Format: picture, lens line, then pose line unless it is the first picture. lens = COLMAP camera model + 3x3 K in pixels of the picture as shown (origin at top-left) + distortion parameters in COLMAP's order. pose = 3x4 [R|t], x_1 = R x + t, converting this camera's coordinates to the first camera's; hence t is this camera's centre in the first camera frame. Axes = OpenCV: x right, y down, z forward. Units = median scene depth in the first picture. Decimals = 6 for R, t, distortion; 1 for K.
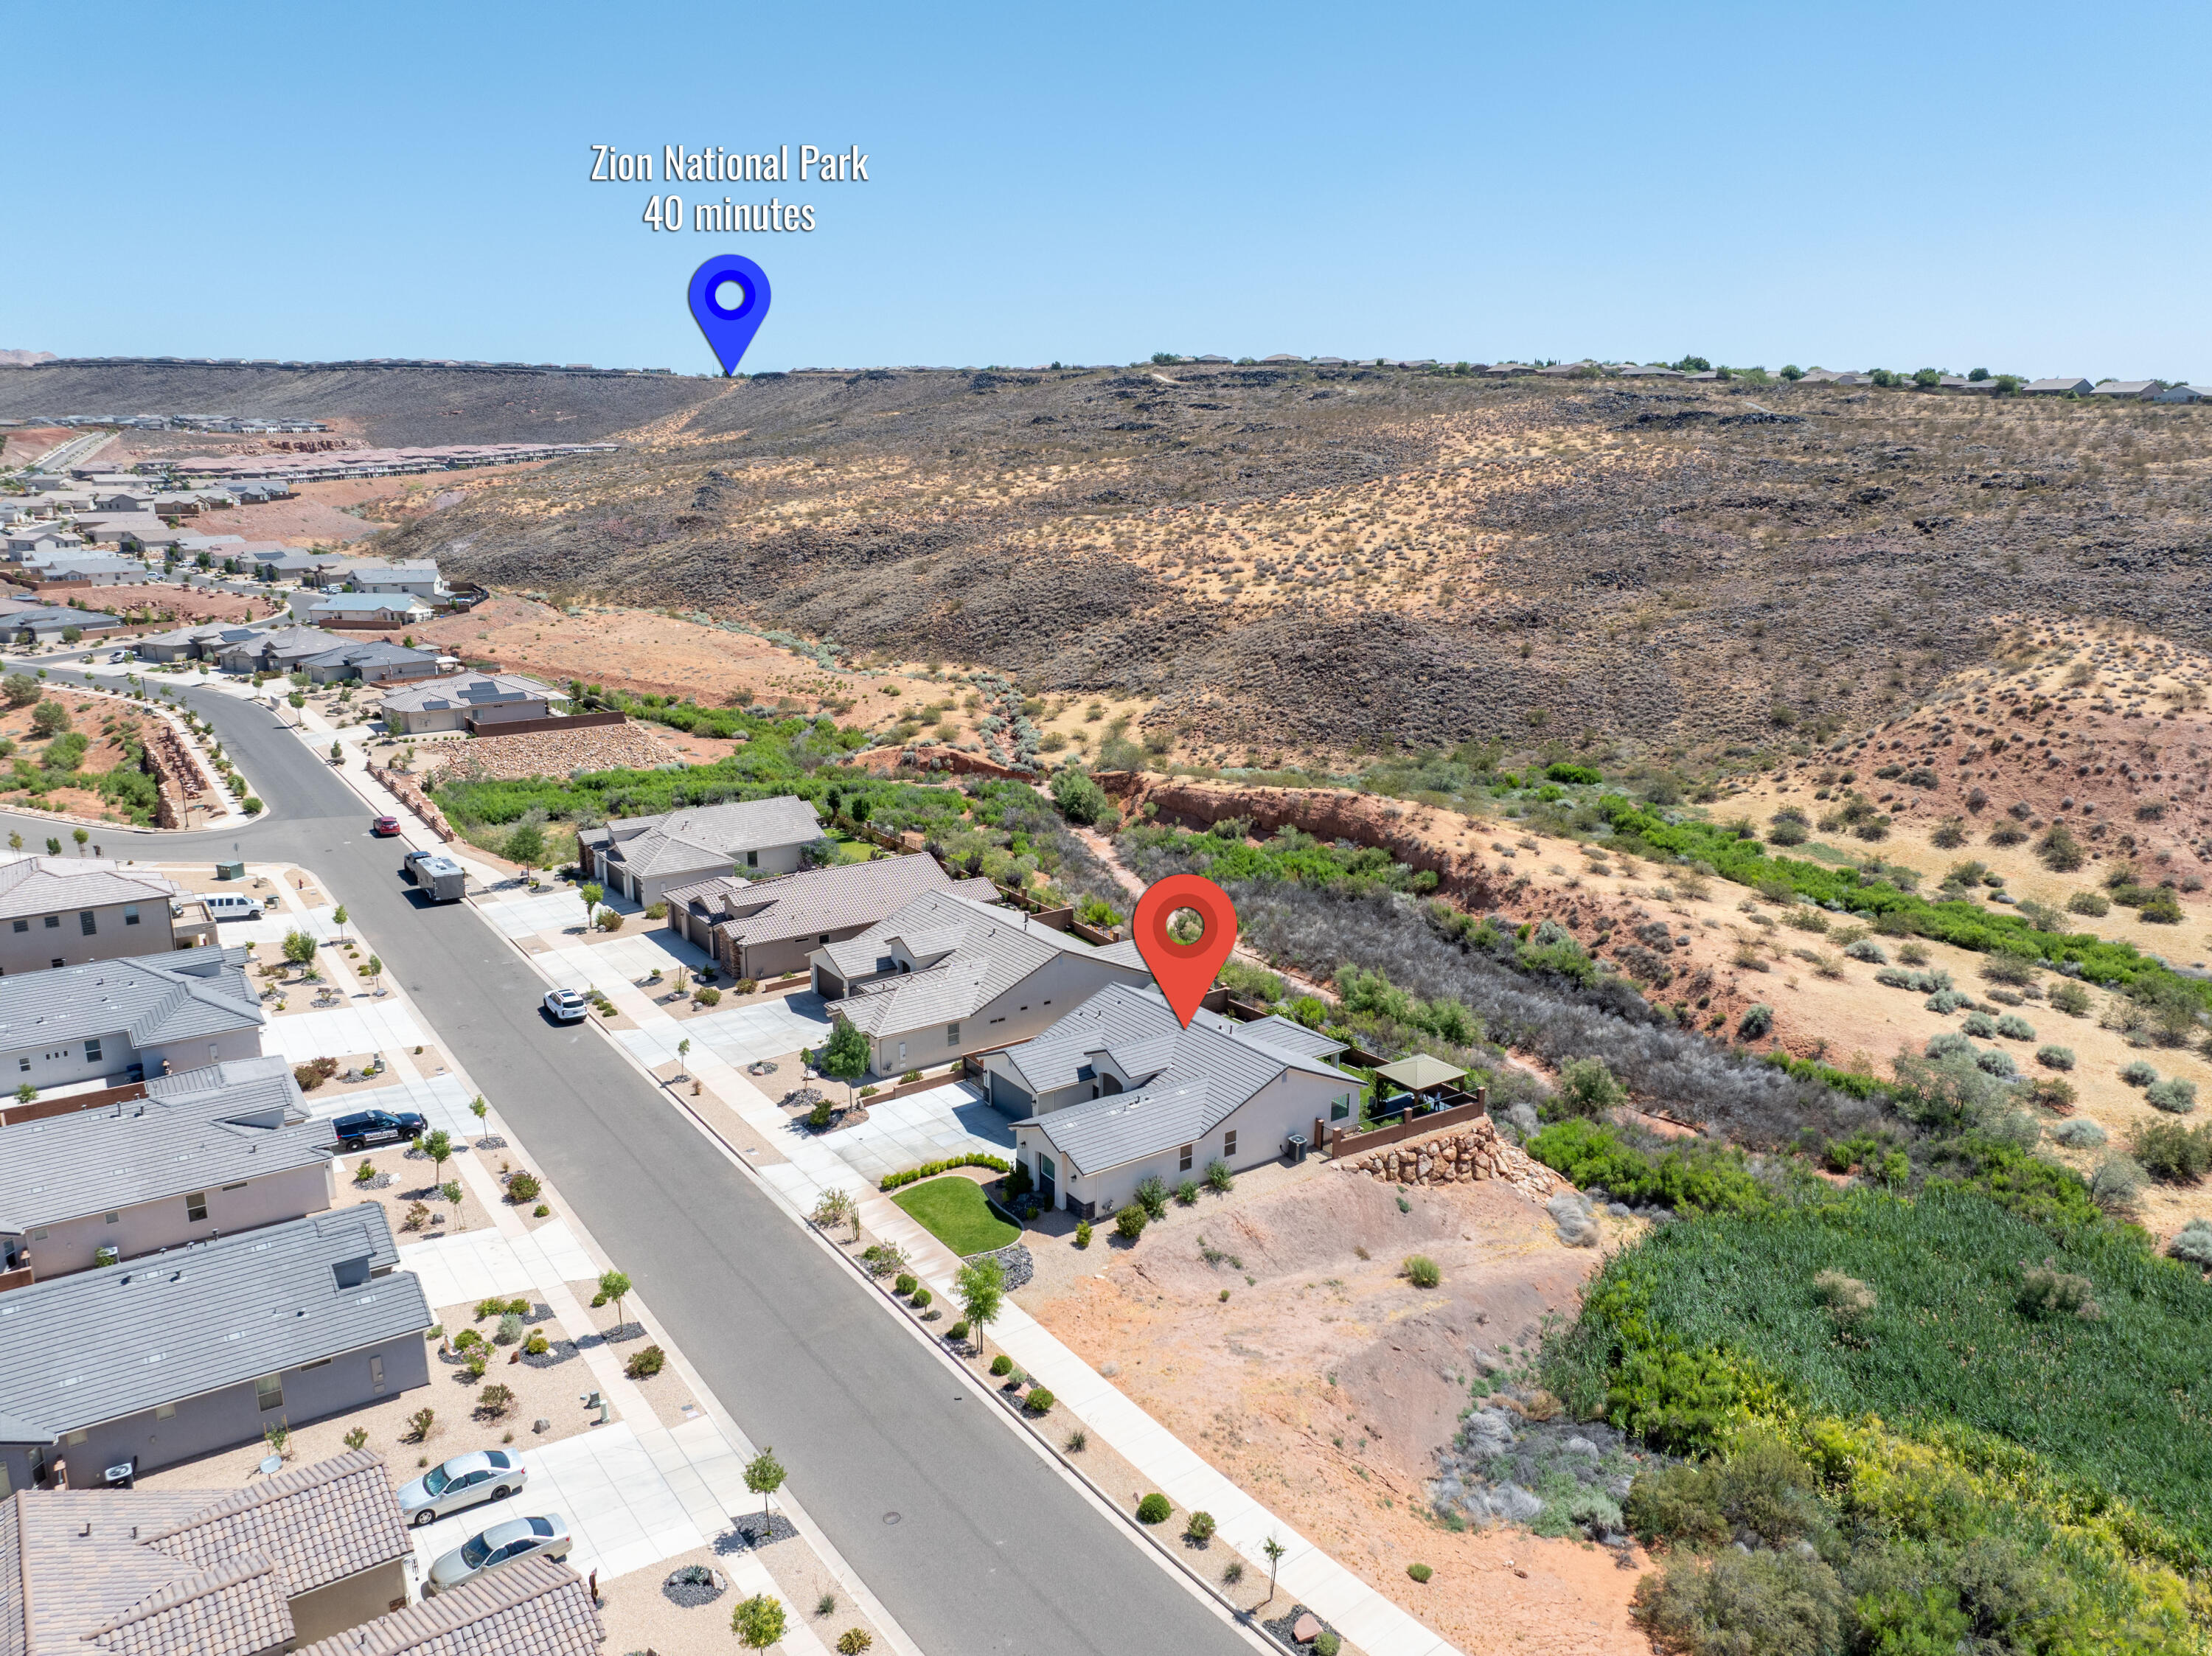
lens RADIAL K [[1564.9, 0, 1104.8], [0, 1564.9, 827.3], [0, 0, 1]] dist [0.002156, 0.008938]
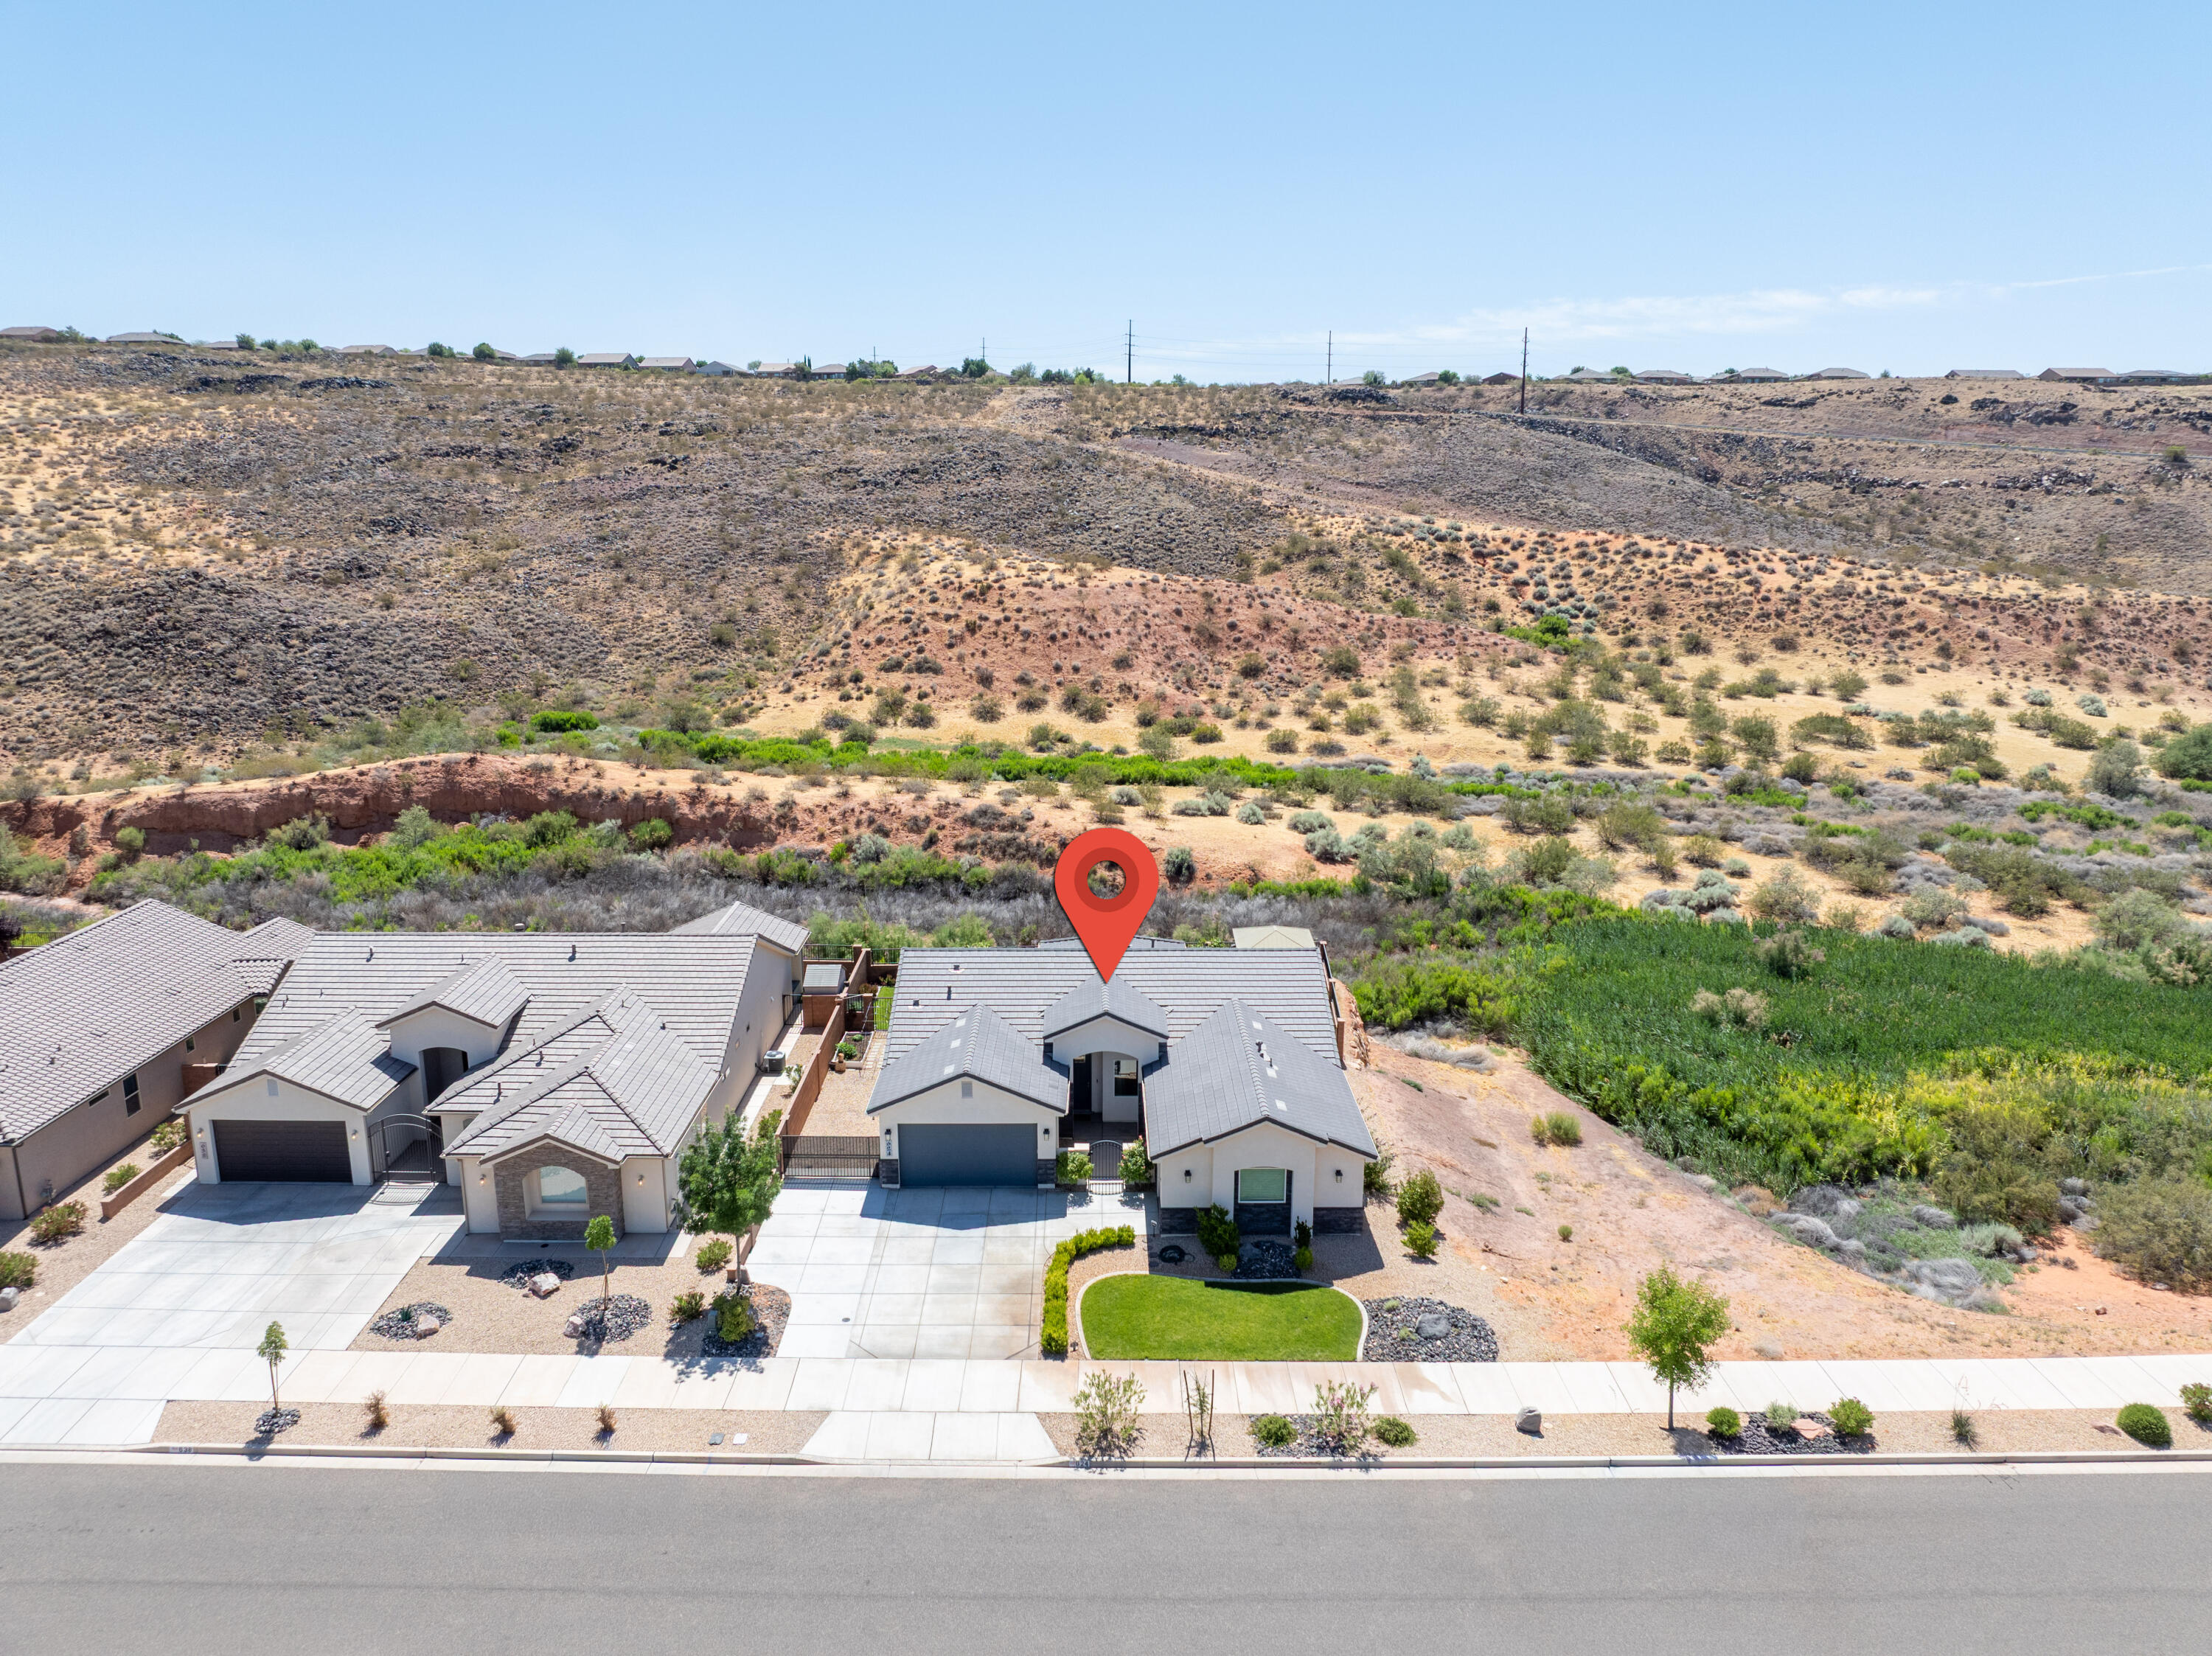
lens RADIAL K [[1564.9, 0, 1102.9], [0, 1564.9, 829.8], [0, 0, 1]] dist [0.002156, 0.008938]
pose [[0.581291, -0.187078, 0.791899, -0.258991], [0.194510, 0.976944, 0.088013, 0.006696], [-0.790106, 0.102871, 0.604277, 0.318198]]
